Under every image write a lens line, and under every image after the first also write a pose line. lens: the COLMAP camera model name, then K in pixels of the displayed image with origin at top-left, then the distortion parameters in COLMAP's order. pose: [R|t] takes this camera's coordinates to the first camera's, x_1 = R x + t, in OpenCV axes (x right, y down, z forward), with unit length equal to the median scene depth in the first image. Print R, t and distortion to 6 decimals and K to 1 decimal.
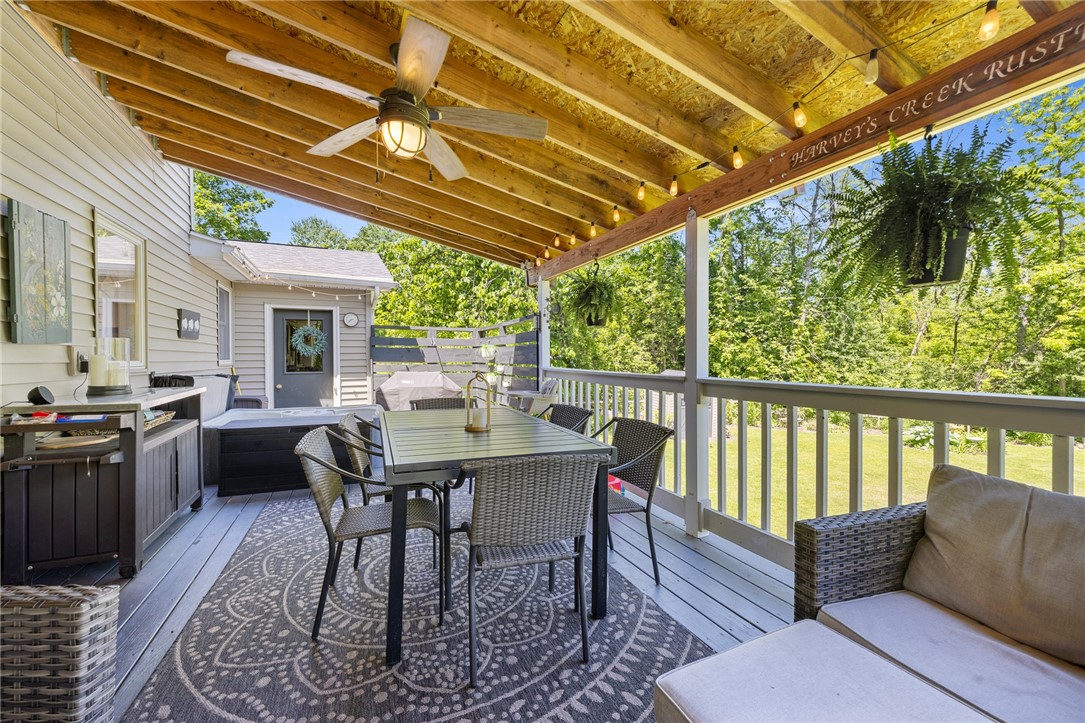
lens RADIAL K [[430.0, 0, 535.2], [0, 430.0, 355.1], [0, 0, 1]] dist [-0.000417, -0.000187]
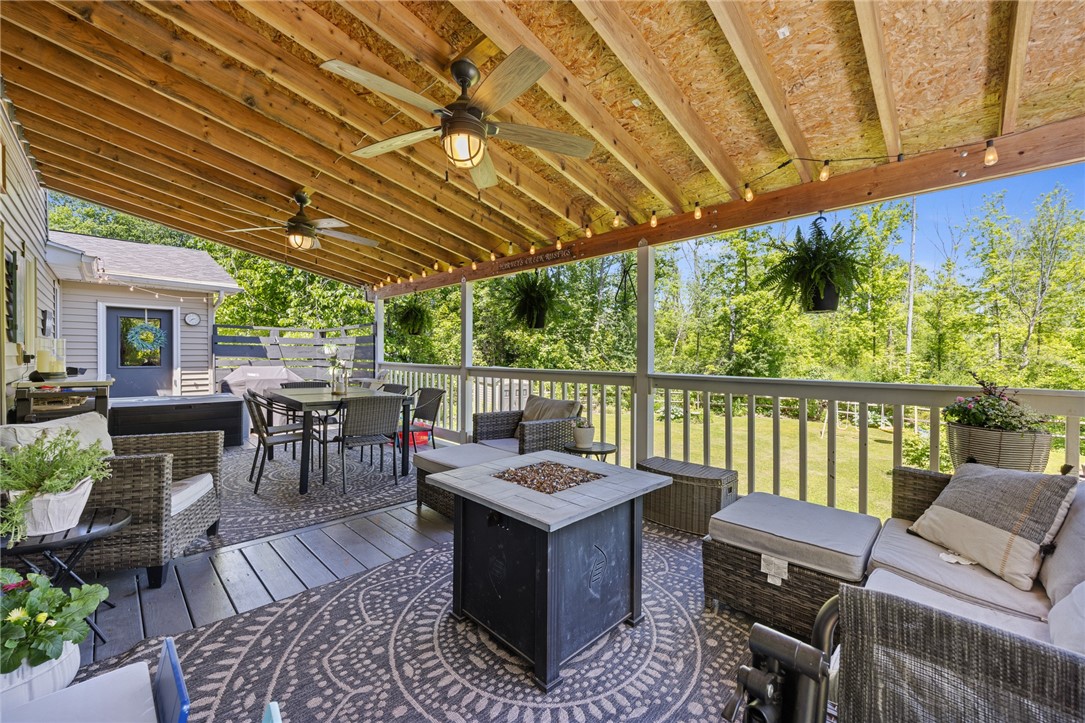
lens RADIAL K [[434.0, 0, 547.6], [0, 434.0, 357.7], [0, 0, 1]] dist [-0.002135, -0.000277]
pose [[0.925672, 0.006333, 0.378275, -0.004416], [-0.010699, 0.999898, 0.009440, -0.002846], [-0.378177, -0.012786, 0.925645, -0.366165]]
